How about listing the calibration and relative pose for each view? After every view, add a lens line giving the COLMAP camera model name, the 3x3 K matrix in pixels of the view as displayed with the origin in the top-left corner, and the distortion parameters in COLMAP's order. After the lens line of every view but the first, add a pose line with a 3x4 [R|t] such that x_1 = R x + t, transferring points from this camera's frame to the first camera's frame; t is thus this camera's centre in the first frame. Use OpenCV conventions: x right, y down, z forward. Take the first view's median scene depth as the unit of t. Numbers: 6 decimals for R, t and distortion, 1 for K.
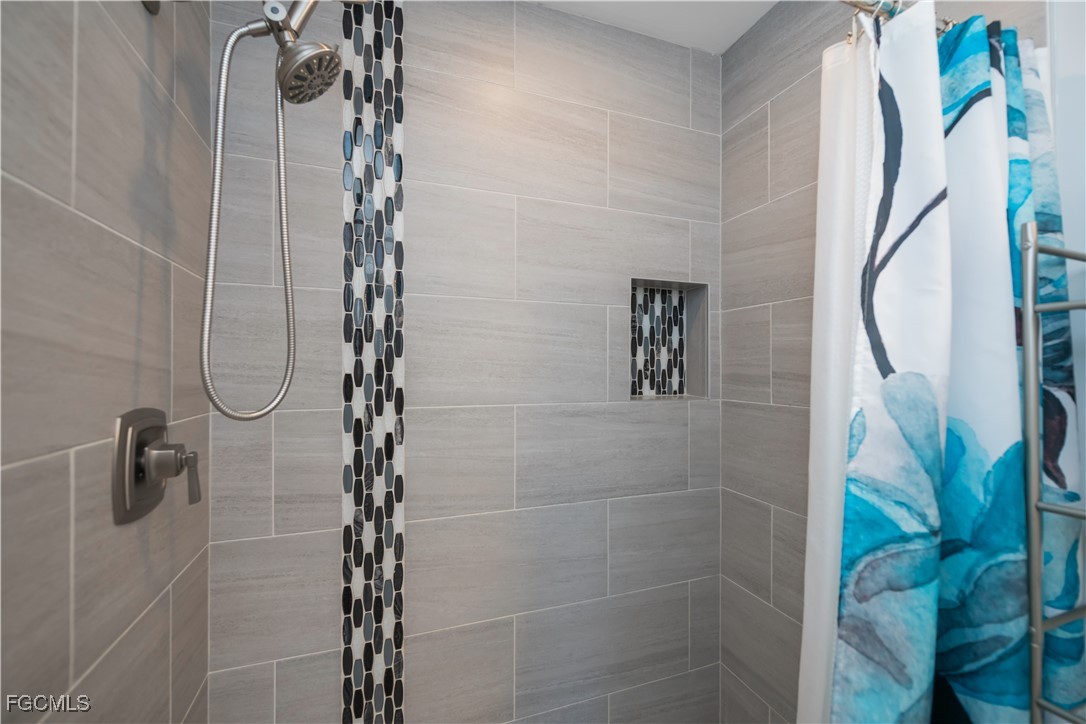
lens RADIAL K [[456.9, 0, 545.1], [0, 456.9, 372.3], [0, 0, 1]] dist [0.009180, -0.000542]
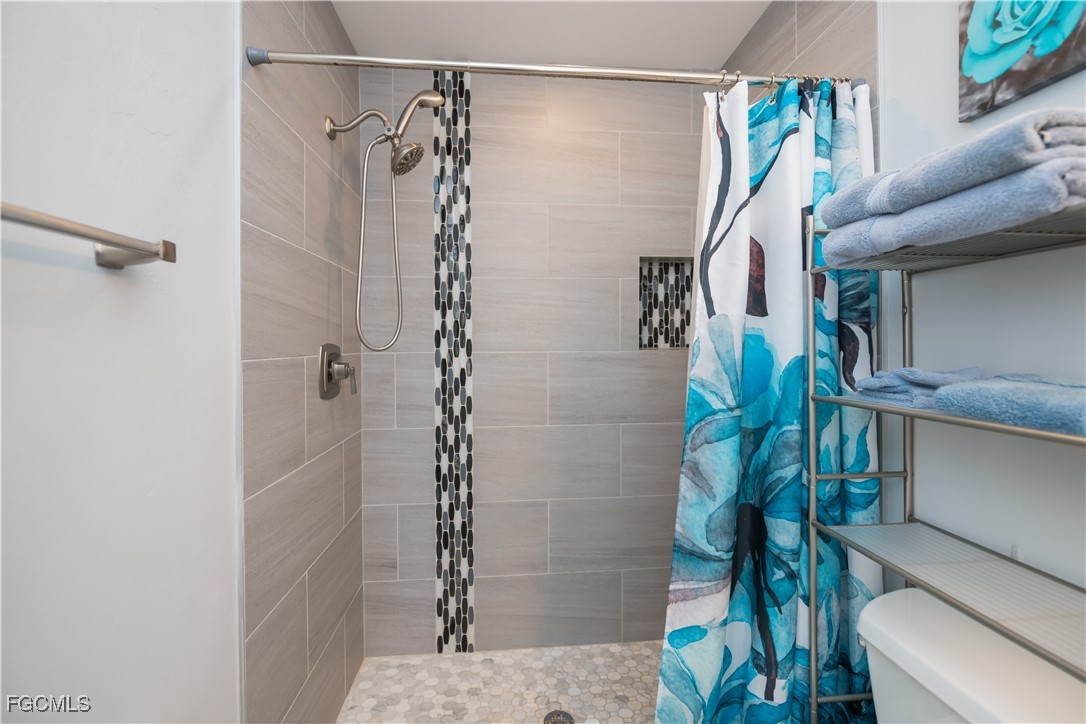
lens RADIAL K [[445.9, 0, 542.5], [0, 445.9, 347.1], [0, 0, 1]] dist [0.014918, -0.014598]
pose [[0.965116, -0.005283, -0.261769, 0.312322], [0.006474, 0.999972, 0.003685, 0.057575], [0.261743, -0.005251, 0.965123, -0.379072]]
